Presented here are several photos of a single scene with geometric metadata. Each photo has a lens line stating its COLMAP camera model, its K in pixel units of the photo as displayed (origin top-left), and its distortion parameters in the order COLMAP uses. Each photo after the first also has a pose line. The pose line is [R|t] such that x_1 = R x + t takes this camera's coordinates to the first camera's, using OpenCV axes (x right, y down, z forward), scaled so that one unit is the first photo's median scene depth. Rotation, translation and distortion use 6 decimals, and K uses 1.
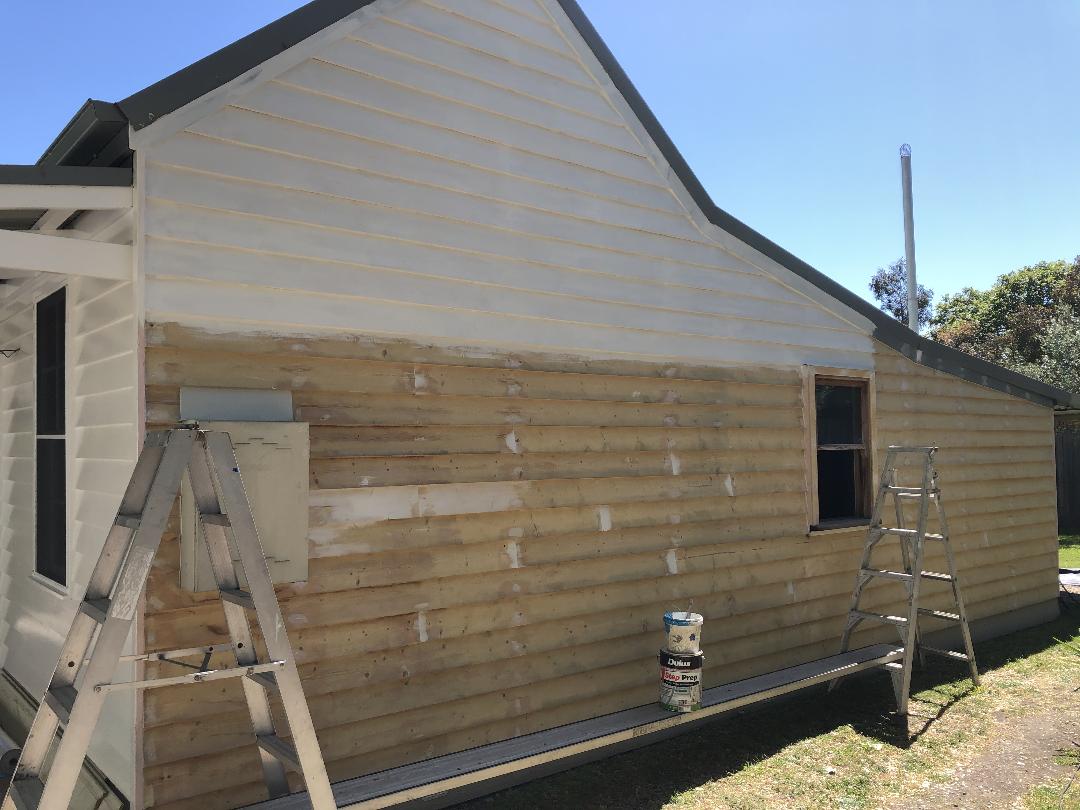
lens RADIAL K [[881.1, 0, 540.0], [0, 881.1, 405.0], [0, 0, 1]] dist [0.071314, -0.087883]
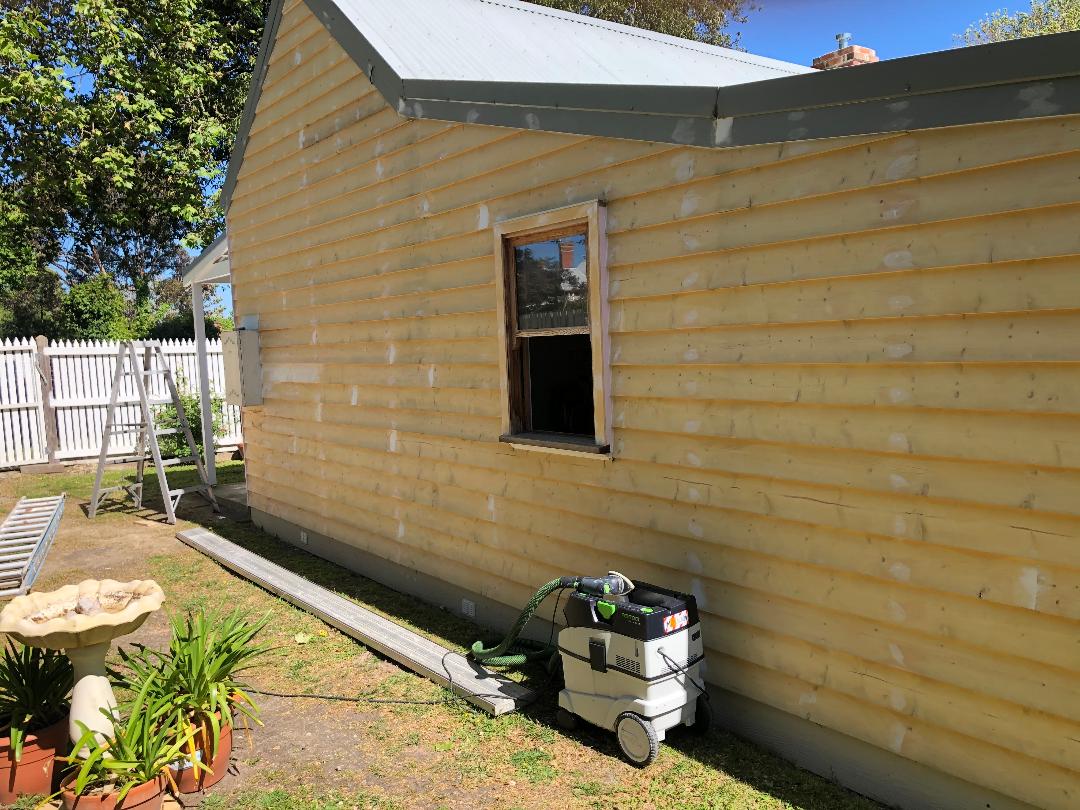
lens RADIAL K [[881.1, 0, 540.0], [0, 881.1, 405.0], [0, 0, 1]] dist [0.071314, -0.087883]
pose [[-0.043638, 0.095713, -0.994452, 1.159881], [0.099648, 0.990853, 0.090994, 0.046374], [0.994065, -0.095125, -0.052776, 1.162546]]
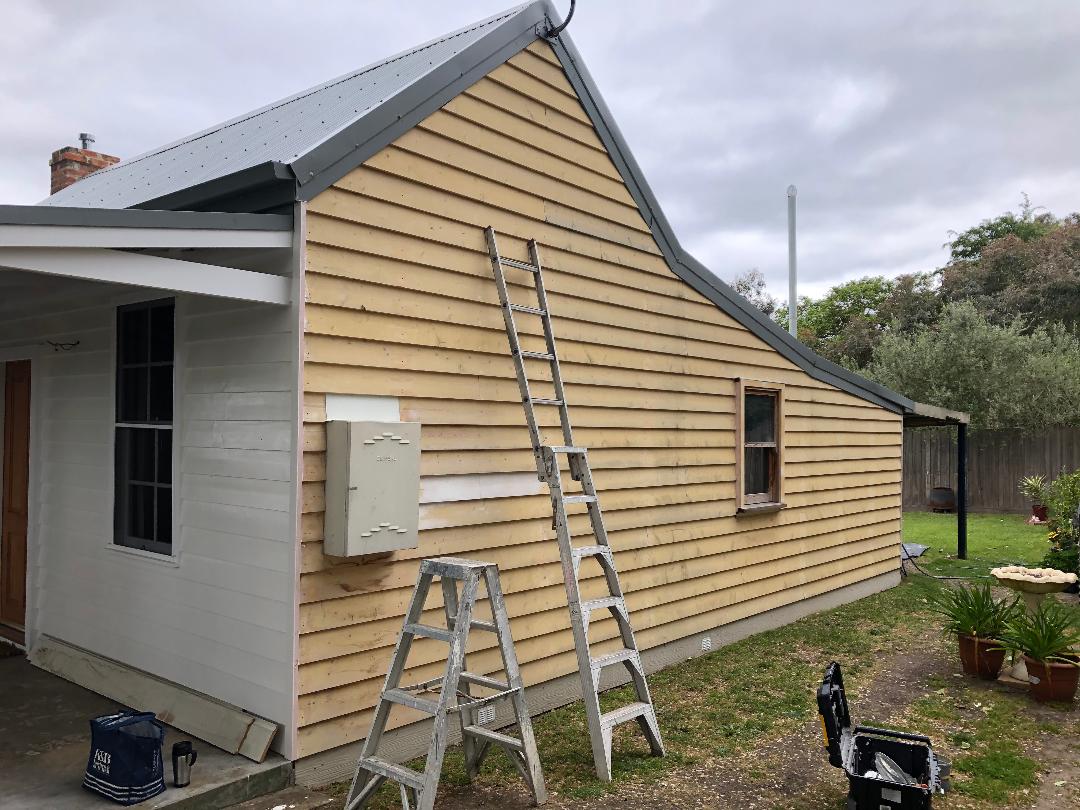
lens RADIAL K [[881.1, 0, 540.0], [0, 881.1, 405.0], [0, 0, 1]] dist [0.071314, -0.087883]
pose [[0.982821, 0.026905, 0.182591, -0.212878], [-0.030761, 0.999359, 0.018321, -0.023216], [-0.181981, -0.023623, 0.983018, -0.173459]]
